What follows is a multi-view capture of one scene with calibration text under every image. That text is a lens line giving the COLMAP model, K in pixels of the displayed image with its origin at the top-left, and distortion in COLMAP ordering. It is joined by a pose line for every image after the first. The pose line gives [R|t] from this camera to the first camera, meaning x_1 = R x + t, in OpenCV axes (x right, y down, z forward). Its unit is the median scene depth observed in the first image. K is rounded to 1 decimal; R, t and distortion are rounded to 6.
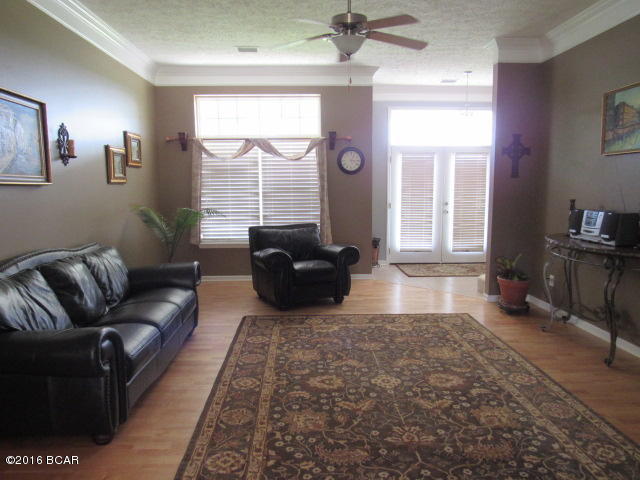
lens RADIAL K [[458.8, 0, 318.9], [0, 458.8, 238.5], [0, 0, 1]] dist [-0.019957, -0.002219]
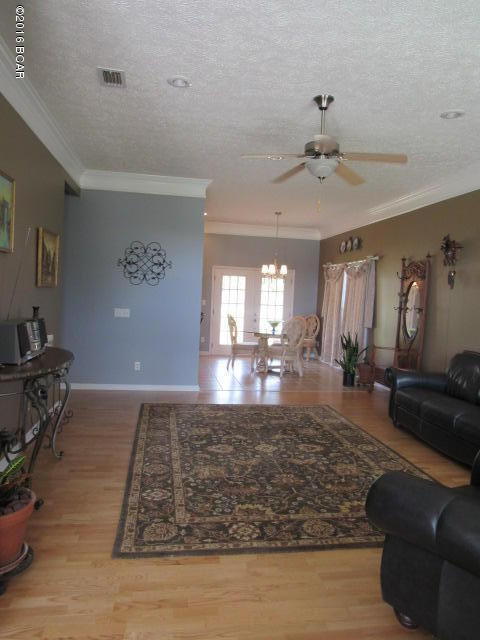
lens RADIAL K [[458.8, 0, 240.0], [0, 458.8, 320.2], [0, 0, 1]] dist [-0.019957, -0.002219]
pose [[-0.991360, -0.037667, -0.125641, 0.360770], [-0.059373, 0.982994, 0.173776, -0.242883], [0.116959, 0.179734, -0.976738, 1.994006]]
